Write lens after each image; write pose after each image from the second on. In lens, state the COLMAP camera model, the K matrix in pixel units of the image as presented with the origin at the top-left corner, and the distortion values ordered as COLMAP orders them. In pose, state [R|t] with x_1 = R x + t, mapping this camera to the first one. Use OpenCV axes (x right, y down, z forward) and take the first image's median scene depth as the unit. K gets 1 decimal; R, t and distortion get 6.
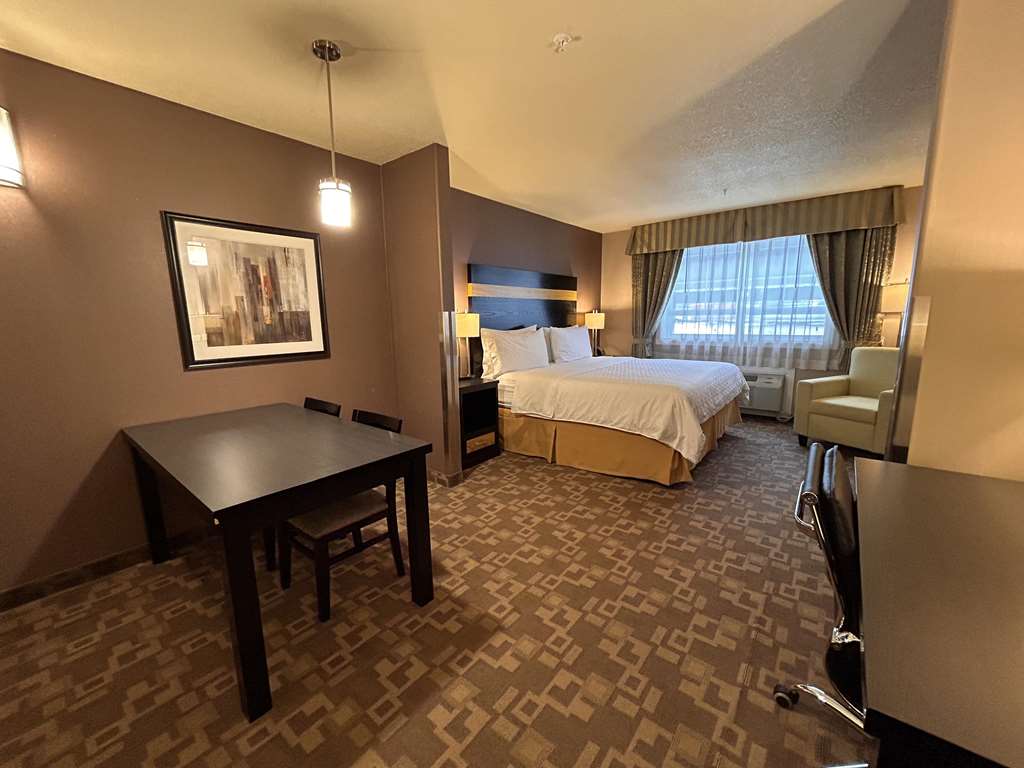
lens RADIAL K [[408.5, 0, 510.0], [0, 408.5, 385.6], [0, 0, 1]] dist [-0.000313, 0.000014]
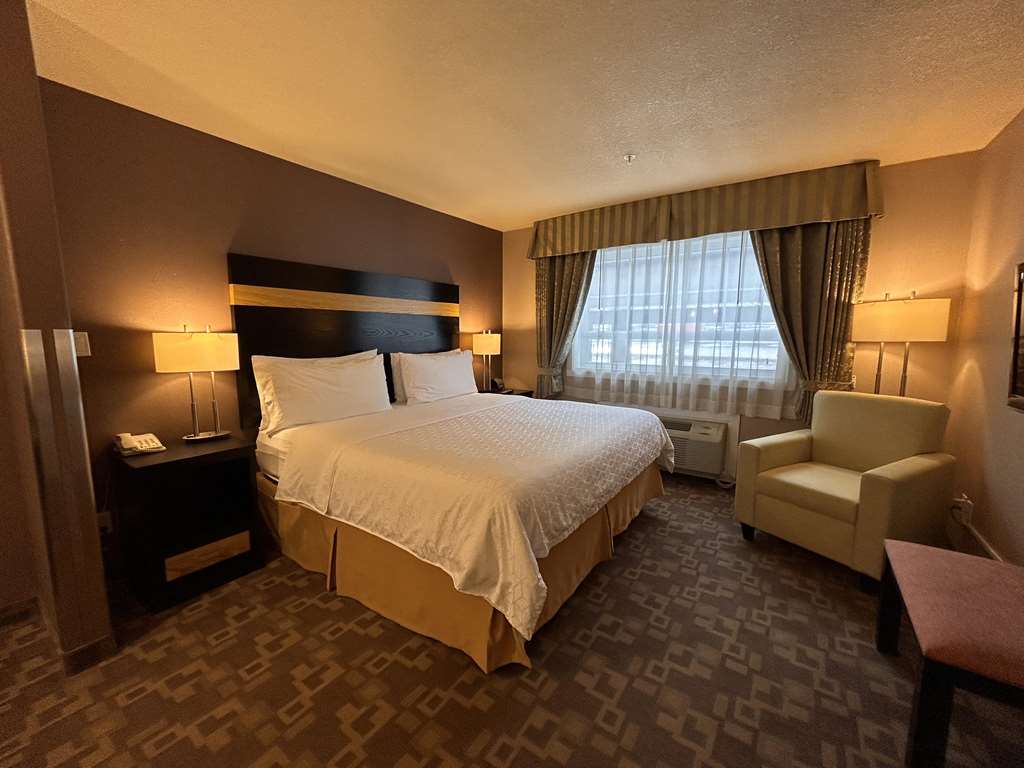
lens RADIAL K [[418.7, 0, 516.2], [0, 418.7, 385.1], [0, 0, 1]] dist [0.014686, -0.000108]
pose [[0.996511, 0.008861, 0.082984, 0.246117], [-0.004516, 0.998616, -0.052402, -0.055346], [-0.083334, 0.051844, 0.995172, 0.295563]]
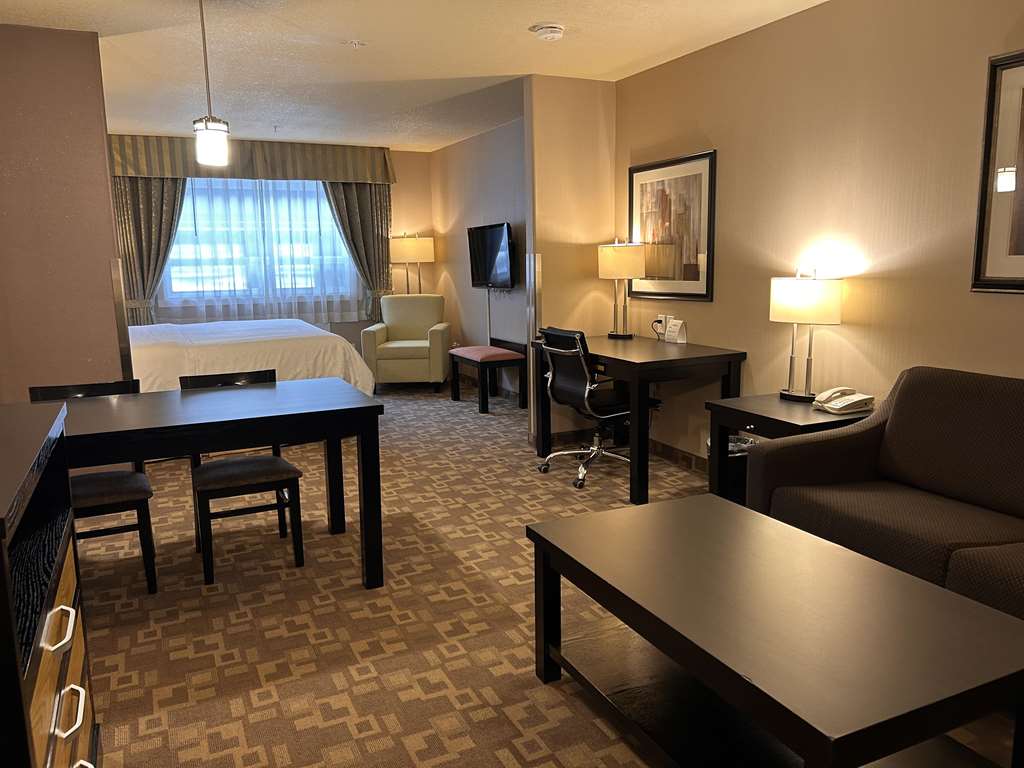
lens RADIAL K [[764.4, 0, 507.7], [0, 764.4, 383.6], [0, 0, 1]] dist [0.056379, -0.056060]
pose [[0.436161, -0.138477, 0.889150, -0.710930], [0.161882, 0.984043, 0.073846, 0.031263], [-0.885188, 0.111729, 0.451618, -0.132750]]
